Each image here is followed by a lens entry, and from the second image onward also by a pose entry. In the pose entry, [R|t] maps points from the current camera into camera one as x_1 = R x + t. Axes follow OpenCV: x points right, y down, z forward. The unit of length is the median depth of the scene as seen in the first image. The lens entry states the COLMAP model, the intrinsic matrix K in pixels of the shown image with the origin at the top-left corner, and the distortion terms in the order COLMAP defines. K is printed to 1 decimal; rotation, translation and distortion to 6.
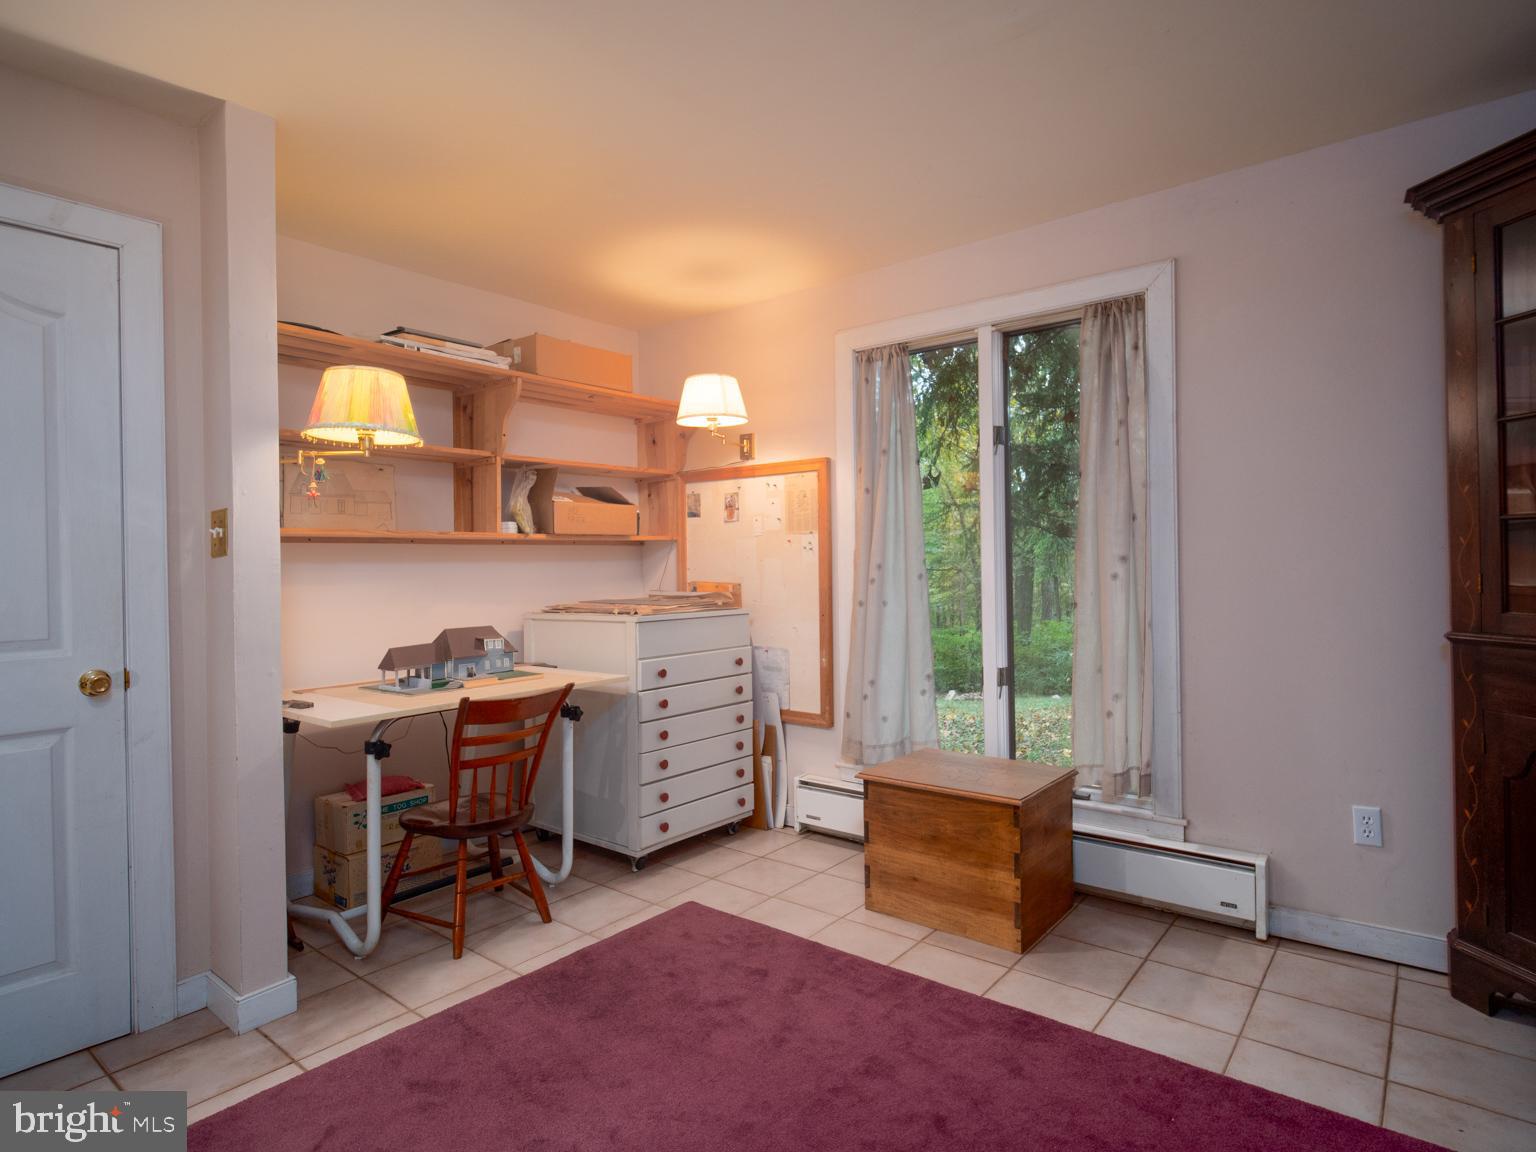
lens RADIAL K [[834.7, 0, 770.5], [0, 834.7, 568.2], [0, 0, 1]] dist [-0.001919, -0.001022]
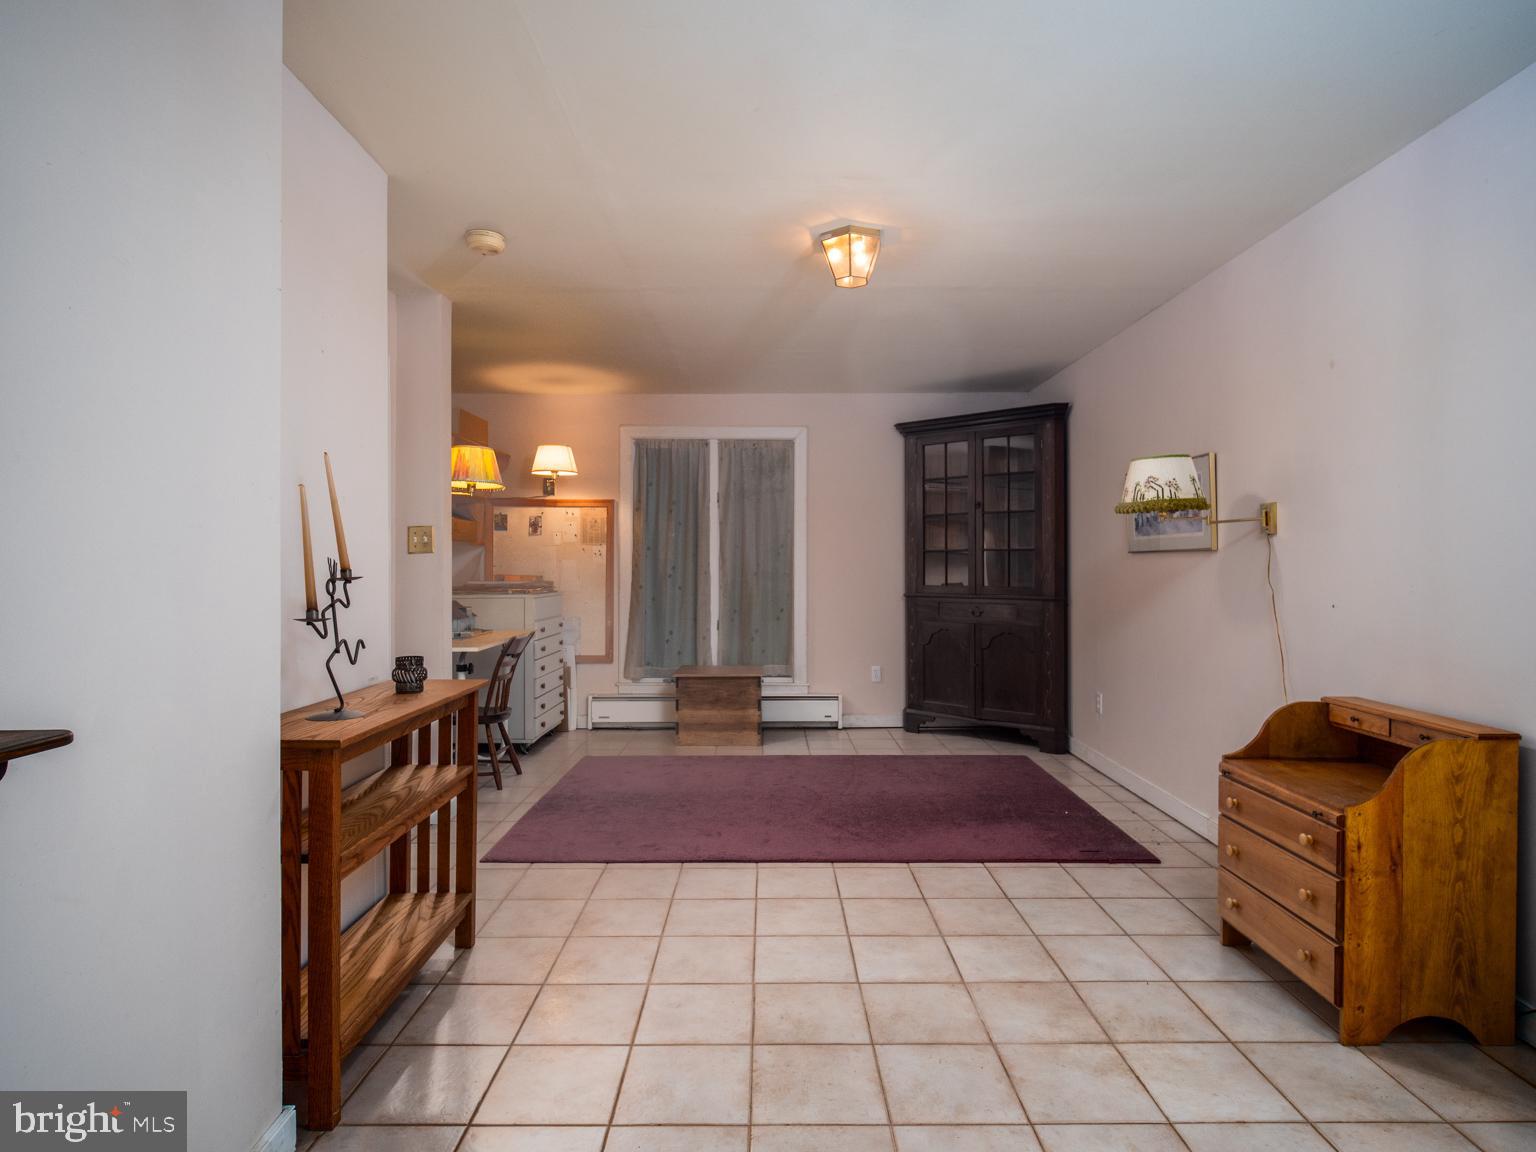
lens RADIAL K [[834.7, 0, 767.3], [0, 834.7, 573.1], [0, 0, 1]] dist [-0.001919, -0.001022]
pose [[0.781986, 0.008841, 0.623233, -0.718820], [-0.008758, 0.999957, -0.003196, 0.016071], [-0.623234, -0.002959, 0.782030, -0.483877]]
